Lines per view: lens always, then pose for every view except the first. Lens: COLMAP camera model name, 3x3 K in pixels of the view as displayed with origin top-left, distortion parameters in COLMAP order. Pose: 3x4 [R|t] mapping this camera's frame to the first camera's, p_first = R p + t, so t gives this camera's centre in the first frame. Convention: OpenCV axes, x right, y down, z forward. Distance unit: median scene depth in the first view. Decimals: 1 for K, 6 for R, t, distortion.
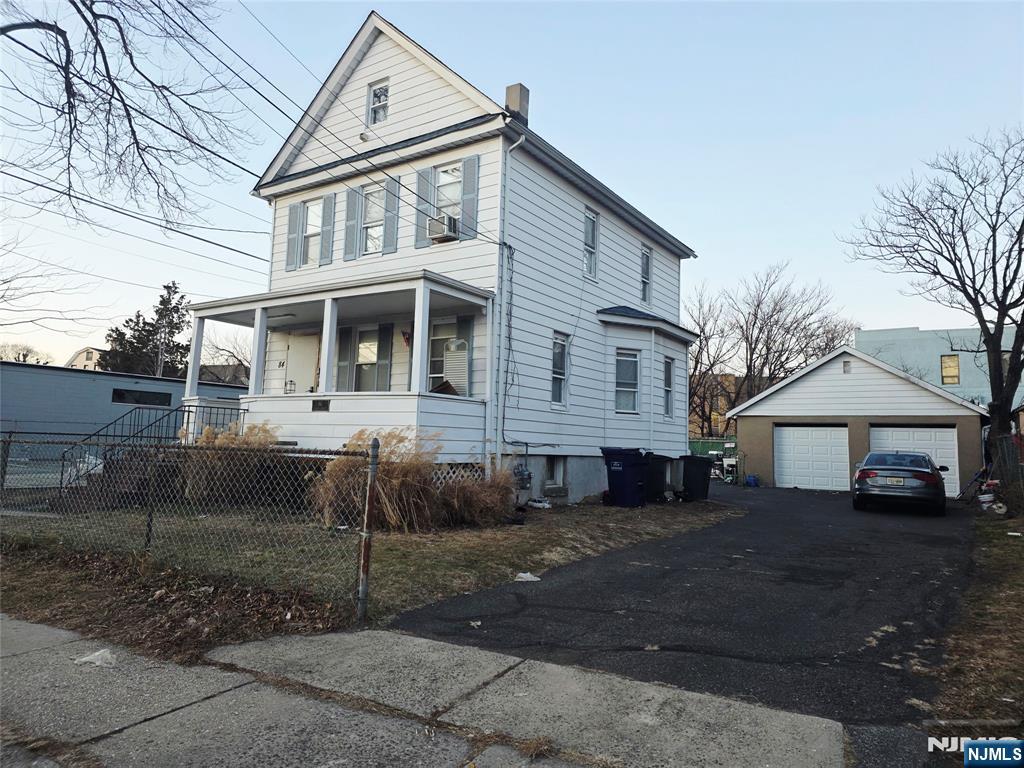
lens RADIAL K [[691.0, 0, 512.4], [0, 691.0, 379.5], [0, 0, 1]] dist [0.062582, -0.013604]
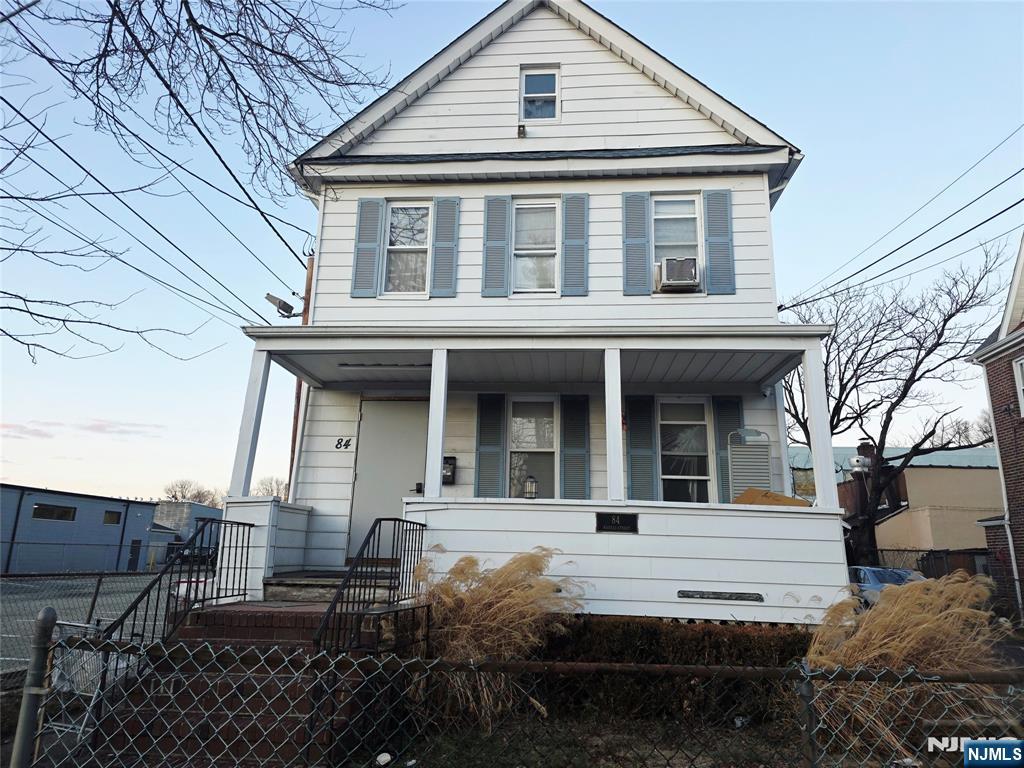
lens RADIAL K [[691.0, 0, 508.4], [0, 691.0, 381.4], [0, 0, 1]] dist [0.062582, -0.013604]
pose [[0.867760, 0.110561, 0.484530, -0.329904], [-0.044886, 0.988392, -0.145145, 0.003937], [-0.494952, 0.104203, 0.862649, 0.259031]]
